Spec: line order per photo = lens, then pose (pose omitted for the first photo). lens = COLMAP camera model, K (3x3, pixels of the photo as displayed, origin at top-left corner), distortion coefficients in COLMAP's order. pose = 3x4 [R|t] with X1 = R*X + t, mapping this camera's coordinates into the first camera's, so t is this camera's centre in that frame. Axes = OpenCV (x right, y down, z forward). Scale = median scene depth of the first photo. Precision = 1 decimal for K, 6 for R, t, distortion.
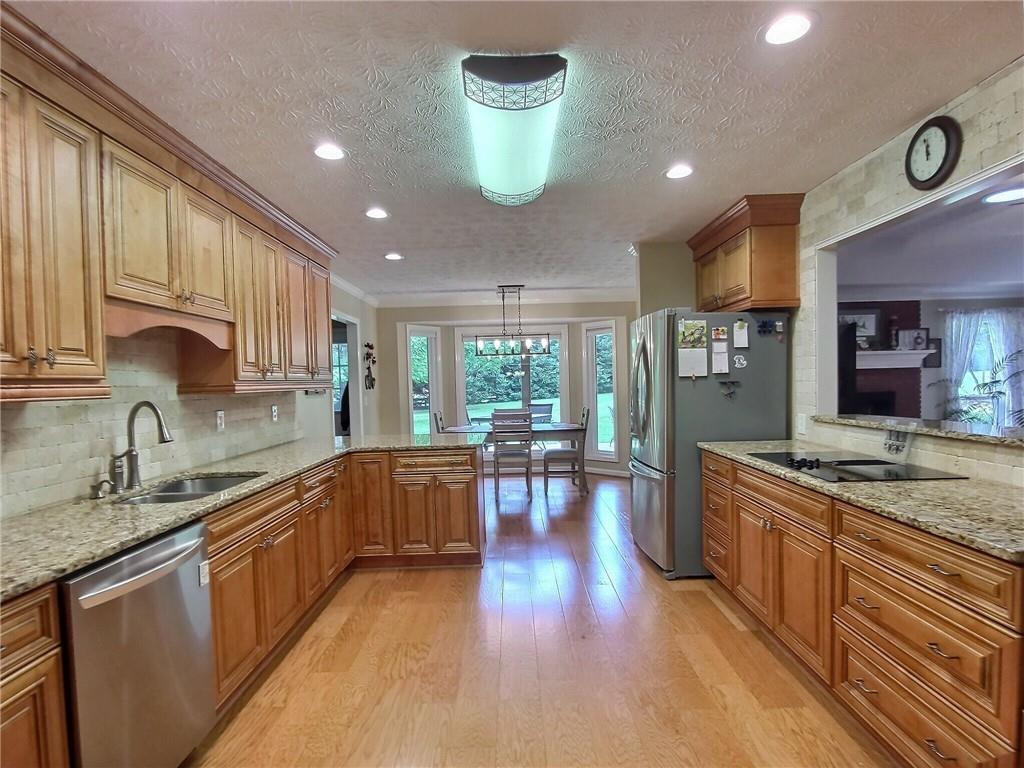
lens RADIAL K [[542.4, 0, 510.8], [0, 542.4, 396.3], [0, 0, 1]] dist [-0.004518, -0.000712]
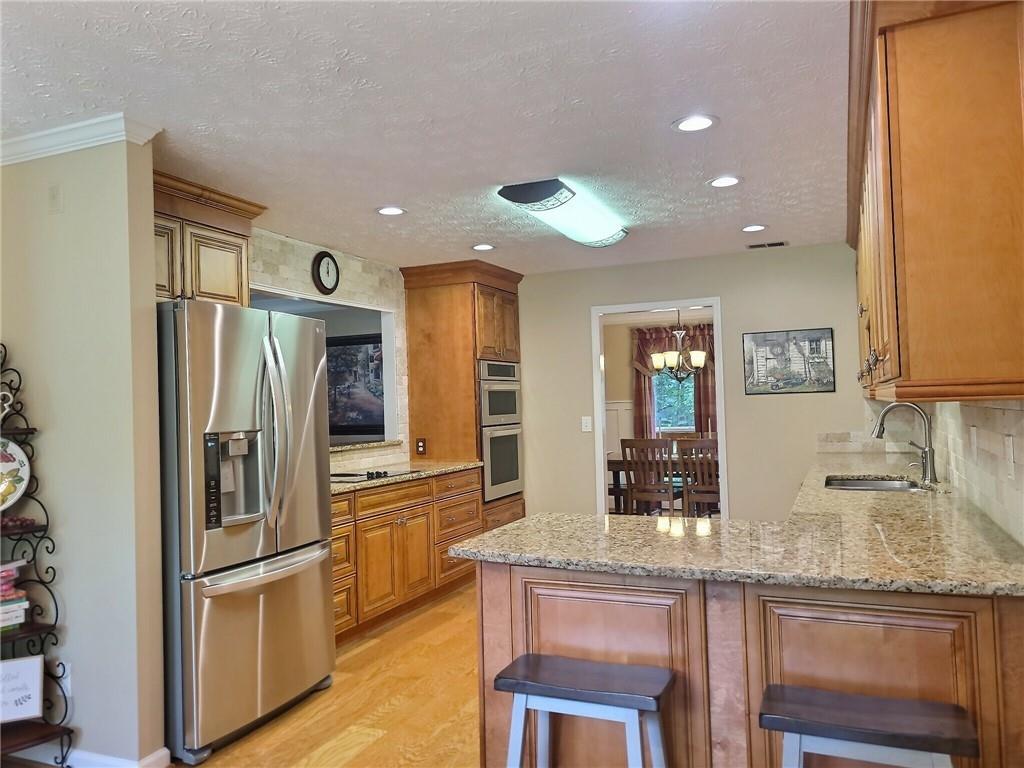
lens RADIAL K [[773.1, 0, 504.9], [0, 773.1, 383.8], [0, 0, 1]] dist [0.055343, -0.003677]
pose [[-0.916528, 0.064307, 0.394767, -0.515716], [0.065004, 0.997817, -0.011623, -0.058388], [-0.394653, 0.015008, -0.918708, 2.588434]]
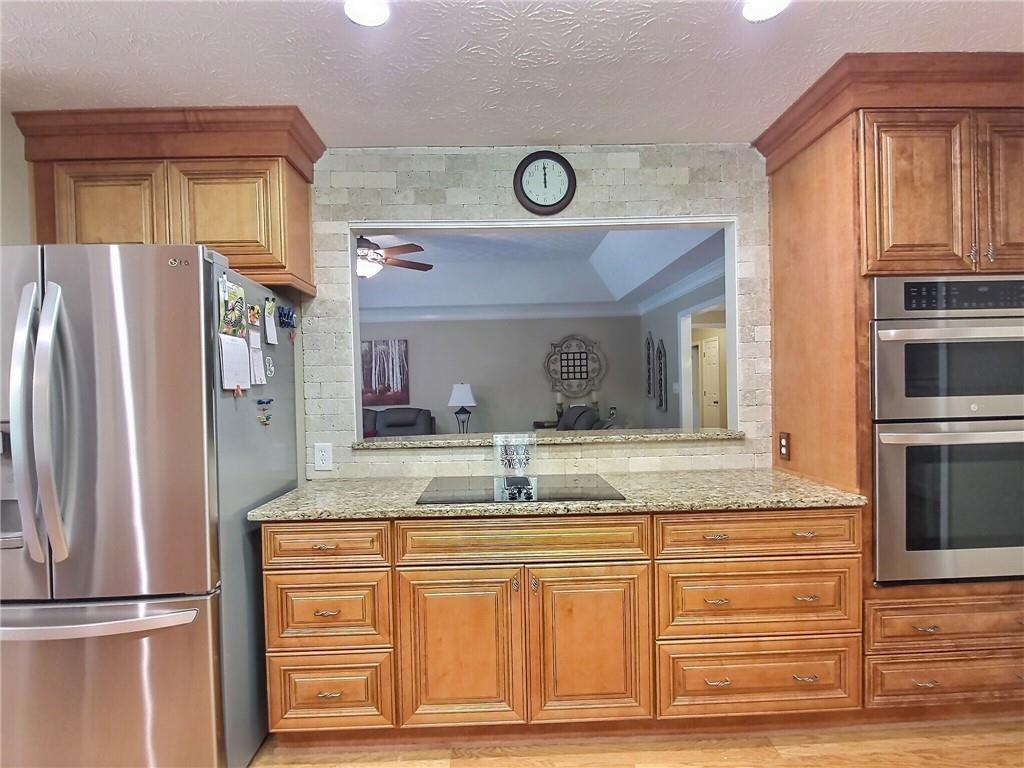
lens RADIAL K [[542.4, 0, 510.8], [0, 542.4, 396.3], [0, 0, 1]] dist [-0.004518, -0.000712]
pose [[-0.029846, 0.007246, 0.999528, -0.268943], [0.051416, 0.998661, -0.005704, -0.017803], [-0.998231, 0.051222, -0.030179, 1.010030]]
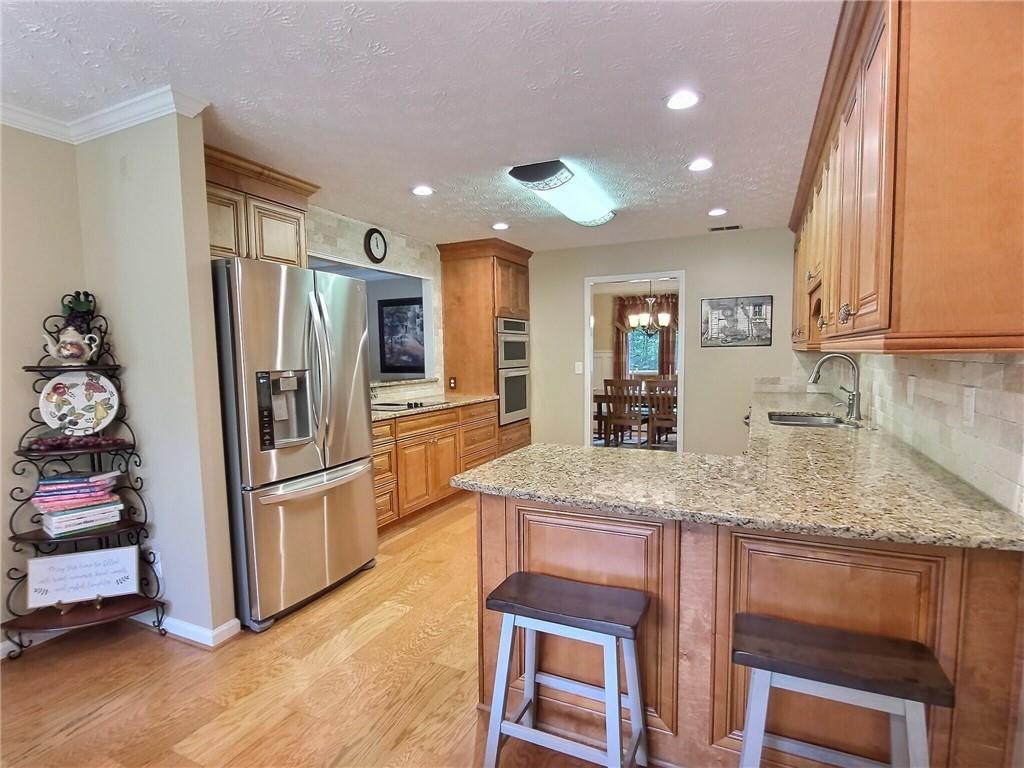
lens RADIAL K [[528.5, 0, 509.8], [0, 528.5, 399.4], [0, 0, 1]] dist [-0.001584, 0.000117]
pose [[-0.906720, 0.003175, 0.421722, -0.446283], [0.050886, 0.993490, 0.101925, -0.051319], [-0.418652, 0.113877, -0.900978, 2.358046]]
